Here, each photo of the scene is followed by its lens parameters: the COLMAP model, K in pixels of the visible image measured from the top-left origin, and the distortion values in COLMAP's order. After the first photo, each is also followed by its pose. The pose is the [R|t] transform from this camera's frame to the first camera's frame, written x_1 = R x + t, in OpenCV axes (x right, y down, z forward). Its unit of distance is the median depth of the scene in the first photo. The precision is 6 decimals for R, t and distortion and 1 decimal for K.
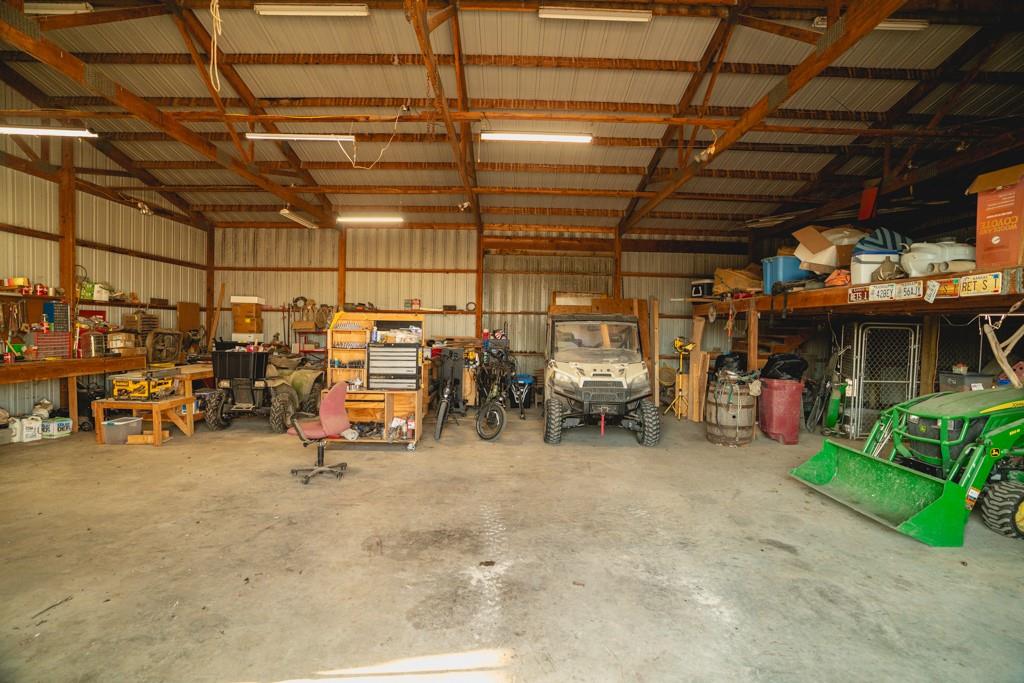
lens RADIAL K [[471.8, 0, 506.6], [0, 471.8, 343.4], [0, 0, 1]] dist [-0.069518, 0.026363]
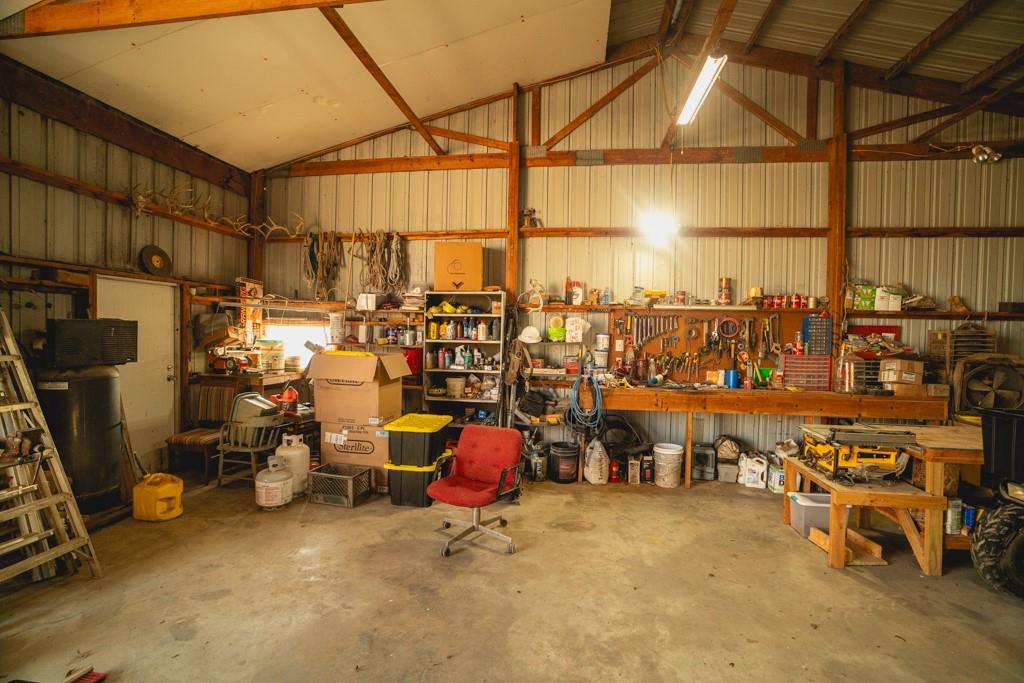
lens RADIAL K [[471.8, 0, 506.6], [0, 471.8, 343.4], [0, 0, 1]] dist [-0.069518, 0.026363]
pose [[-0.148194, -0.000068, -0.988958, -0.137827], [-0.053702, 0.998525, 0.007978, -0.020988], [0.987499, 0.054292, -0.147979, 0.556620]]
